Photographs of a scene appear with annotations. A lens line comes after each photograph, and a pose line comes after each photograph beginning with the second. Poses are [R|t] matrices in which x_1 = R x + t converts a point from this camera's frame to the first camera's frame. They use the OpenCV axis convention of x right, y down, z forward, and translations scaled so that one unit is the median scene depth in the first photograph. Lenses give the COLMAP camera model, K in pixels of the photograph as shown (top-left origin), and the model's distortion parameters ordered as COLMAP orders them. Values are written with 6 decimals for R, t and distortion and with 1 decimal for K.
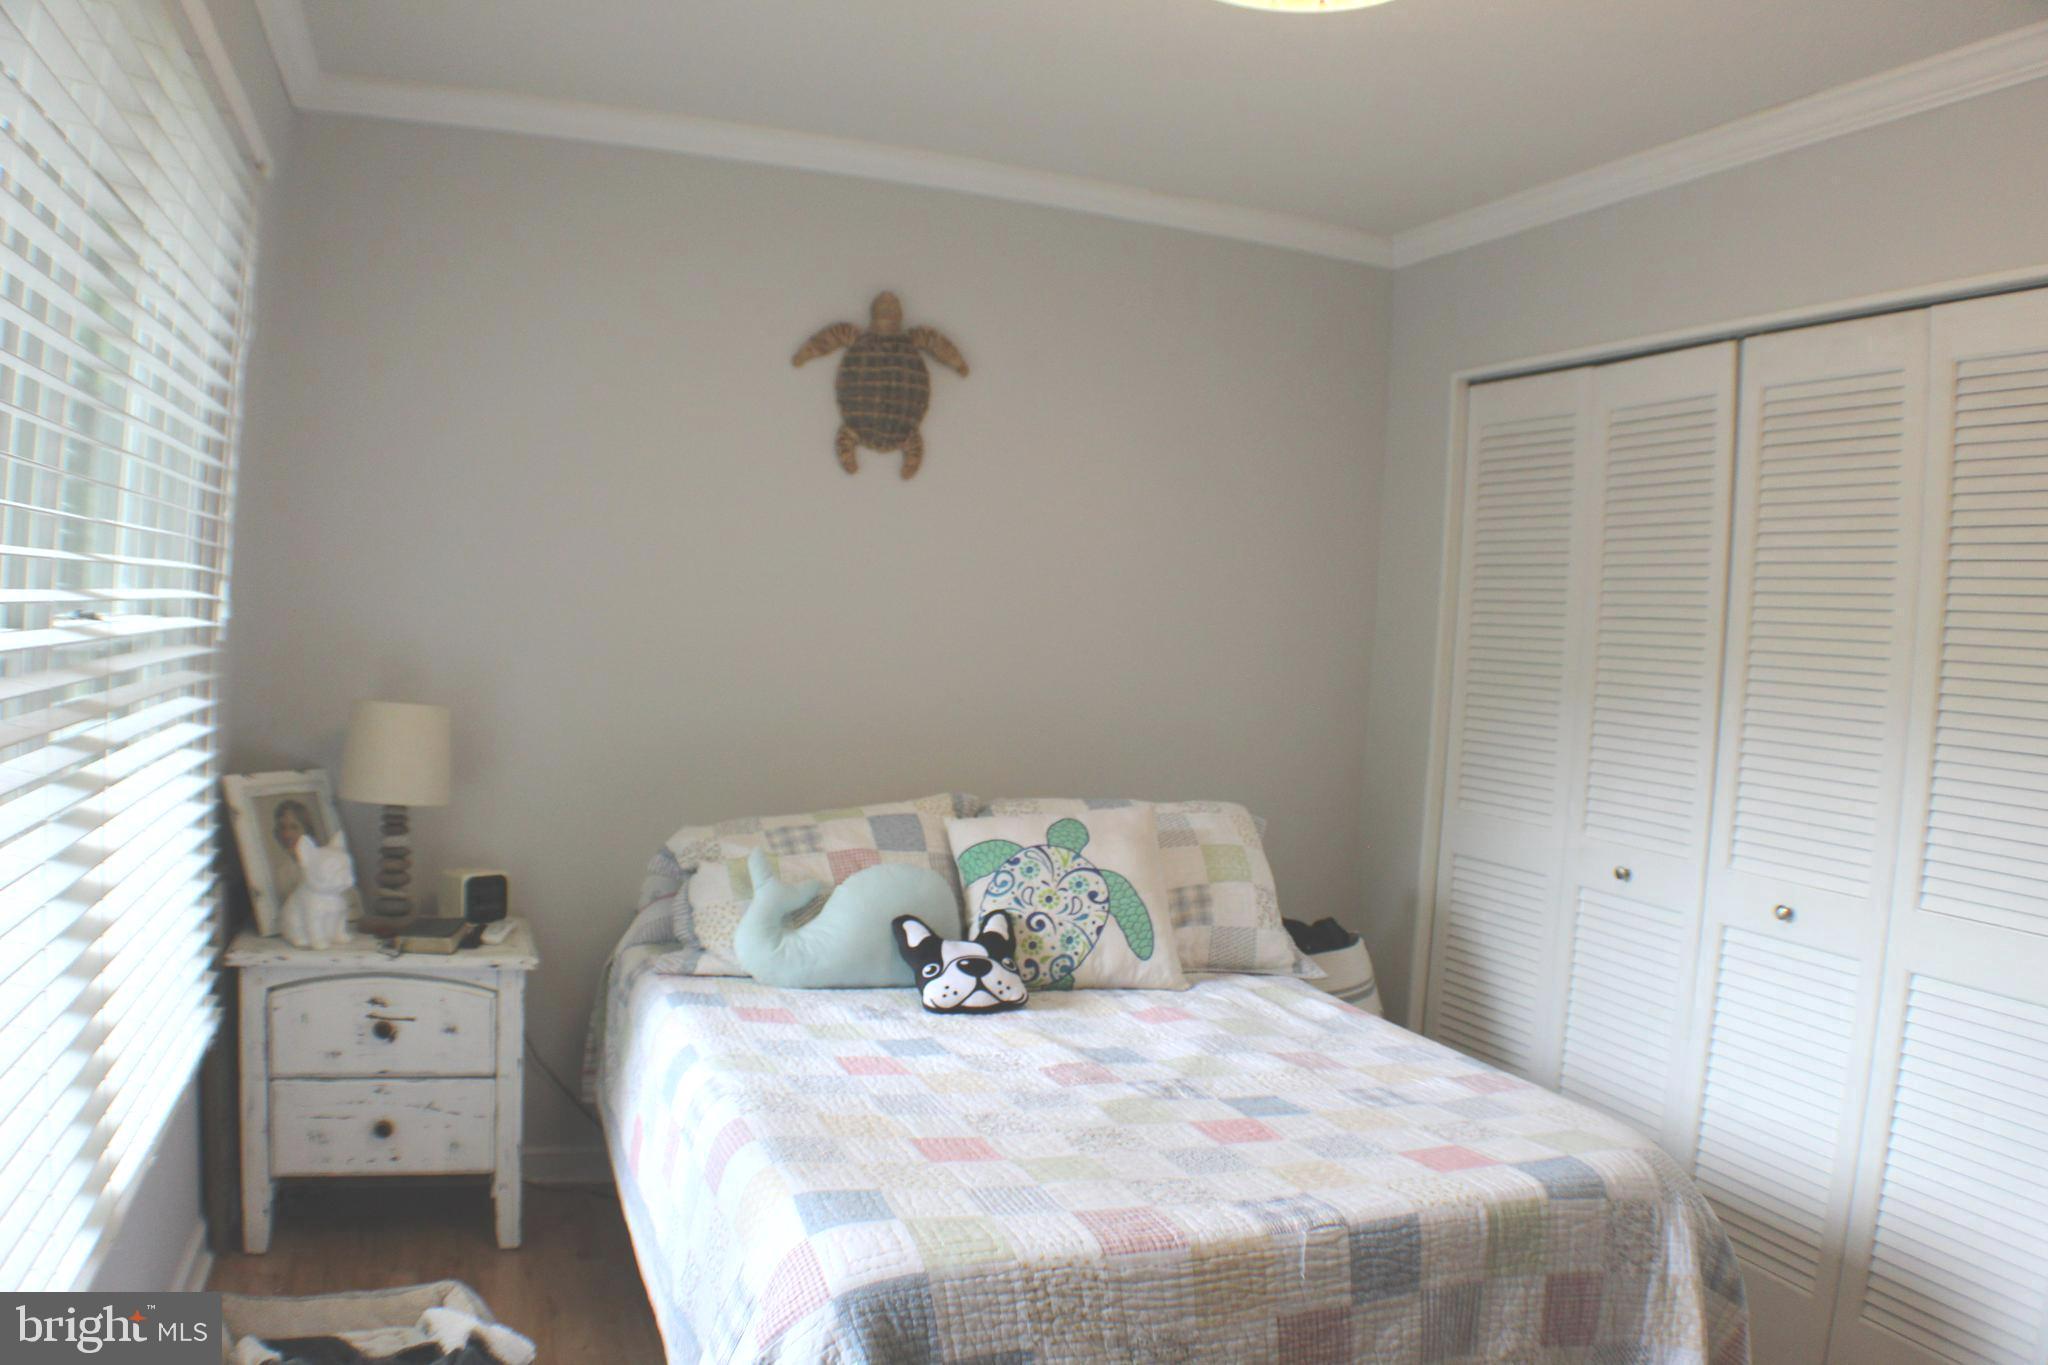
lens RADIAL K [[1601.1, 0, 1024.0], [0, 1601.1, 682.5], [0, 0, 1]] dist [-0.240299, 0.099749]
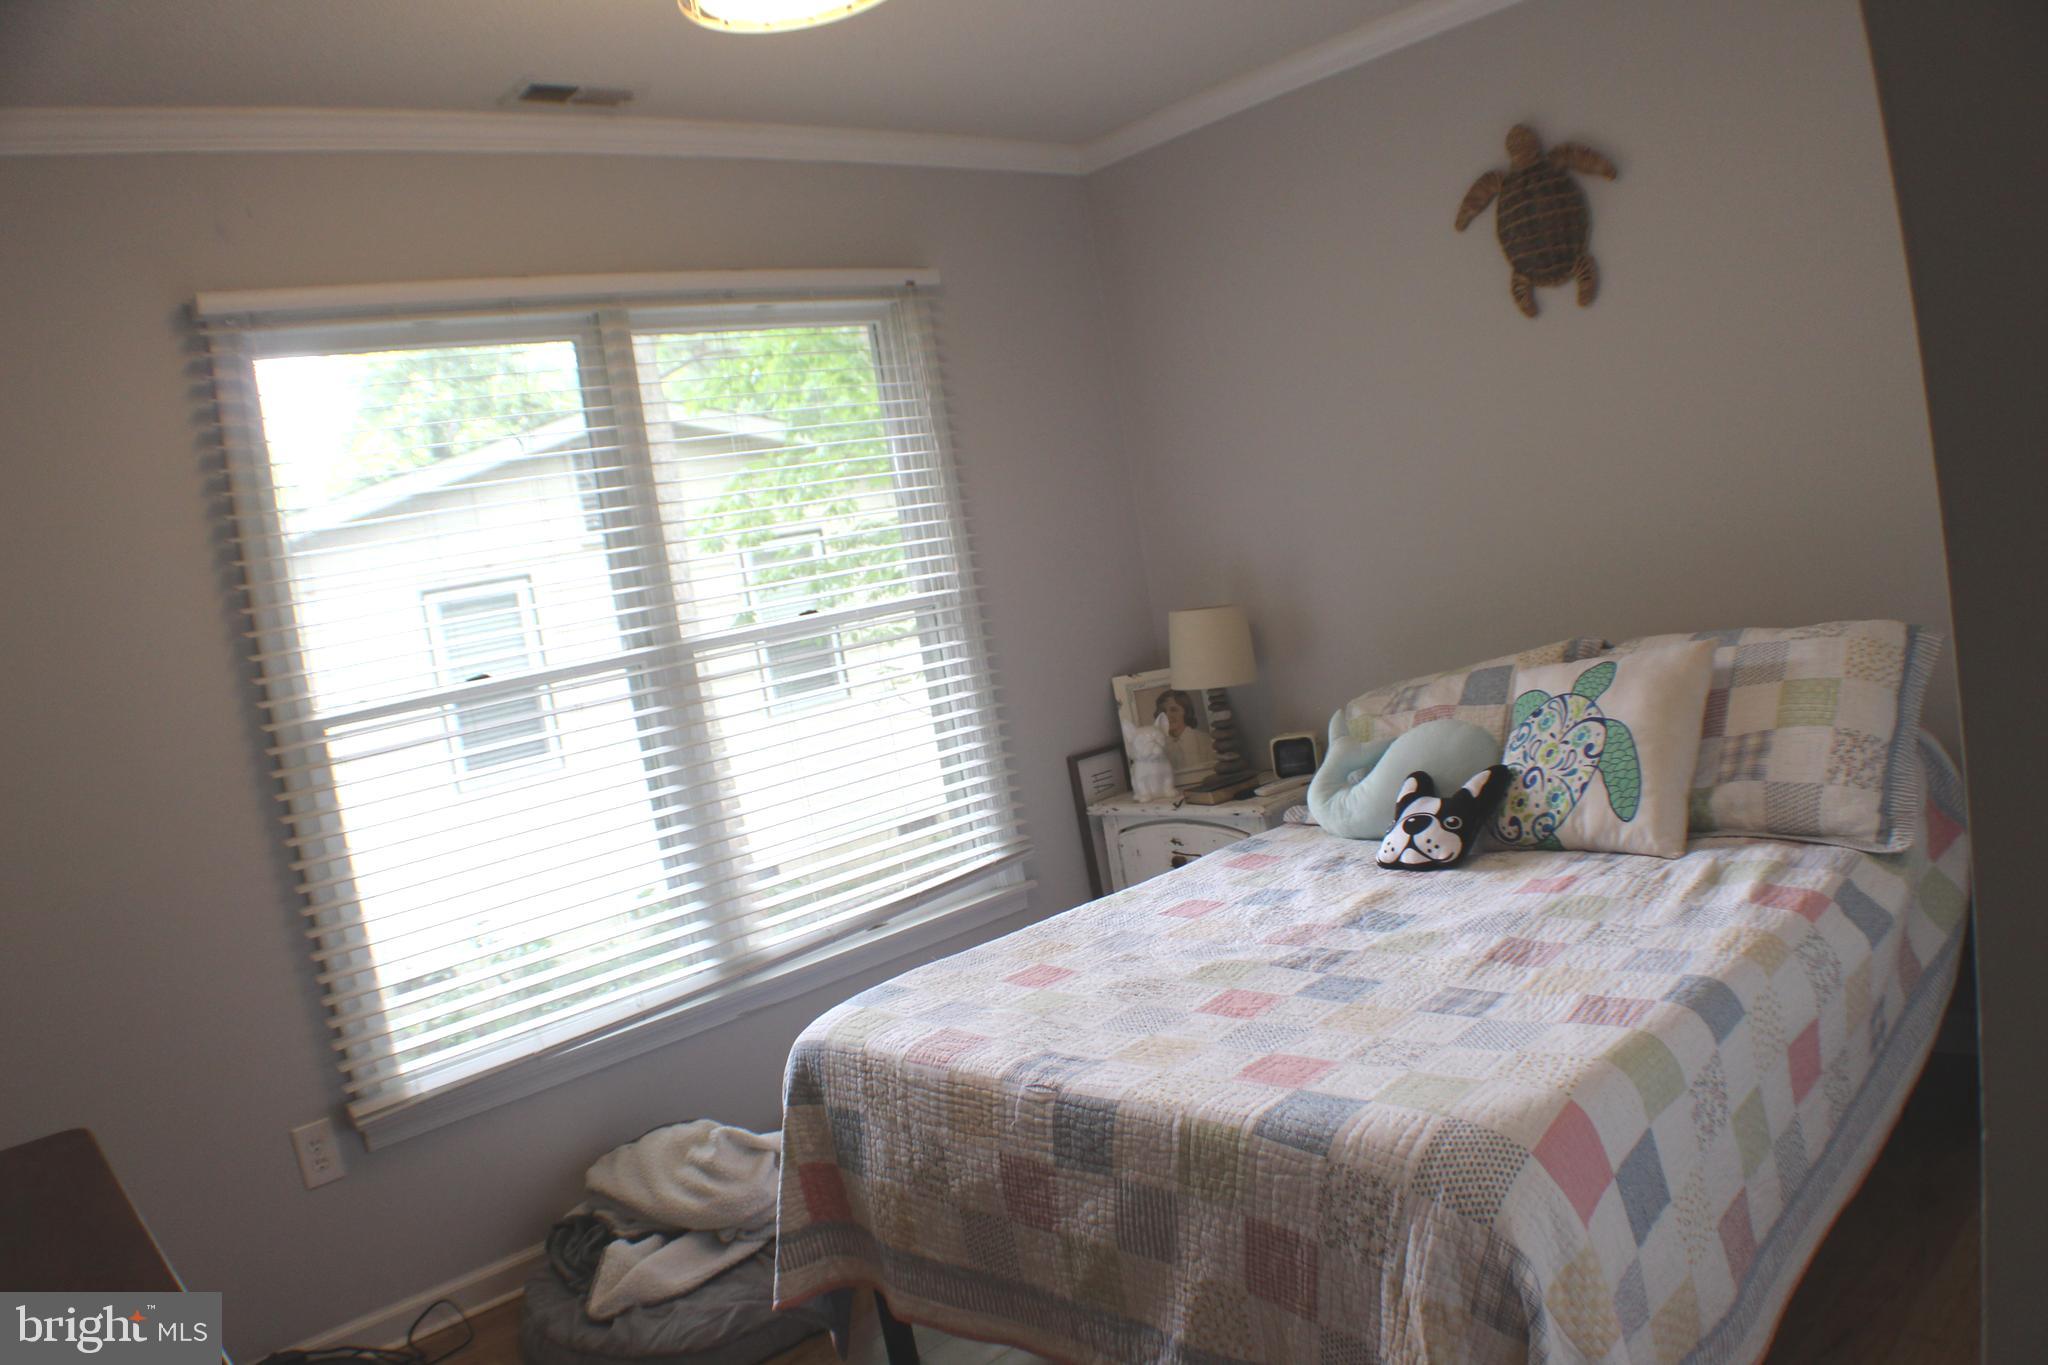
lens RADIAL K [[1601.1, 0, 1024.0], [0, 1601.1, 682.5], [0, 0, 1]] dist [-0.240299, 0.099749]
pose [[0.308275, -0.040375, -0.950440, 0.864279], [0.161605, 0.986800, 0.010497, 0.038137], [0.937470, -0.156832, 0.310731, 0.468556]]
